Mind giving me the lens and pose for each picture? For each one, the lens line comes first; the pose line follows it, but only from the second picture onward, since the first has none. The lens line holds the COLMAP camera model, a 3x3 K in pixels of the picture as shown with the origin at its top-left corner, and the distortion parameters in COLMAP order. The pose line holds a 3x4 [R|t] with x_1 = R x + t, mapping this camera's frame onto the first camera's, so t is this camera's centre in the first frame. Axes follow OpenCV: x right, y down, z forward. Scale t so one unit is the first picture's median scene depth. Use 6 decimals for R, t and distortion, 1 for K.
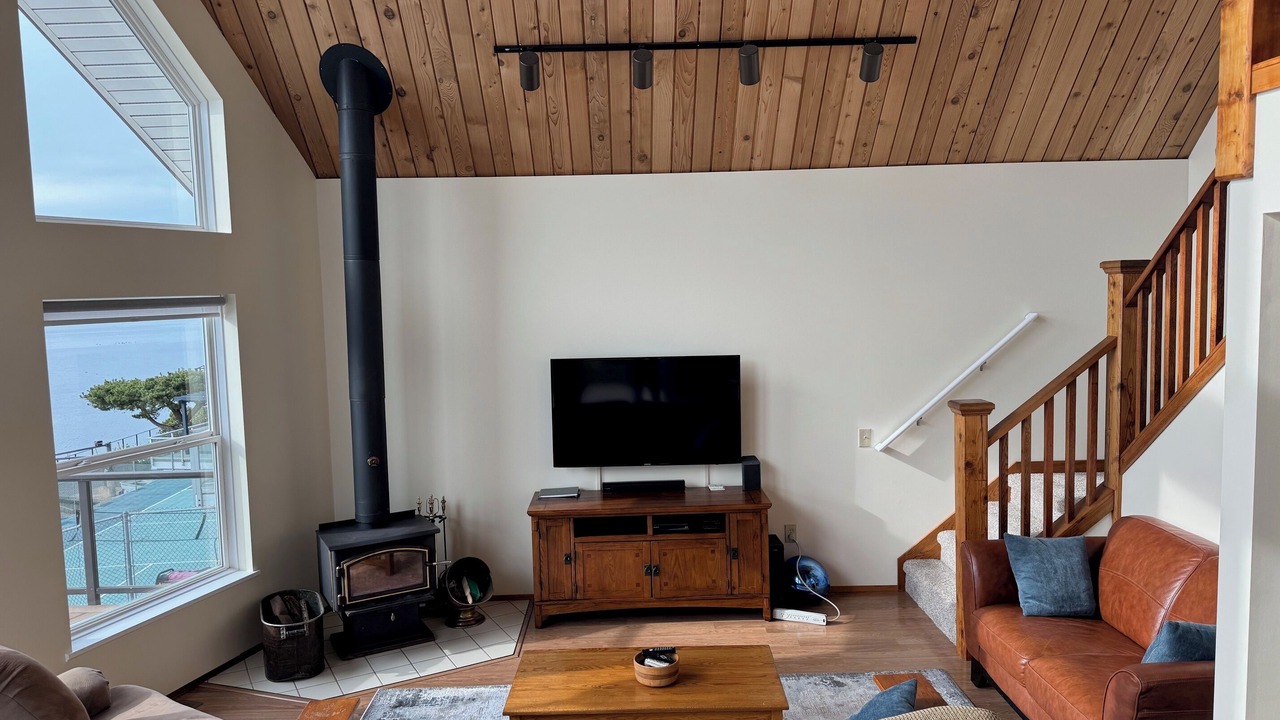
lens RADIAL K [[936.6, 0, 640.0], [0, 936.6, 360.0], [0, 0, 1]] dist [0.139788, -0.269751]
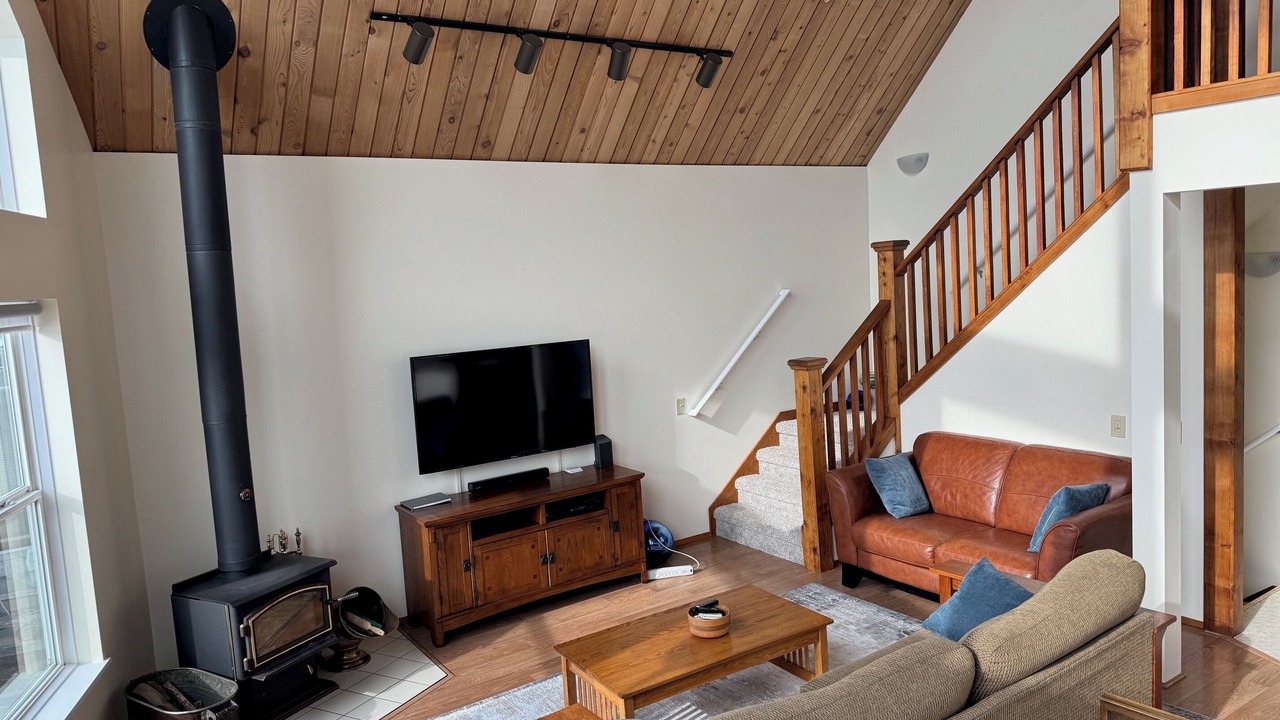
lens RADIAL K [[936.6, 0, 640.0], [0, 936.6, 360.0], [0, 0, 1]] dist [0.139788, -0.269751]
pose [[0.819321, -0.080140, 0.567707, -0.456319], [0.086583, 0.996122, 0.015659, 0.006614], [-0.566760, 0.036324, 0.823082, 0.116261]]
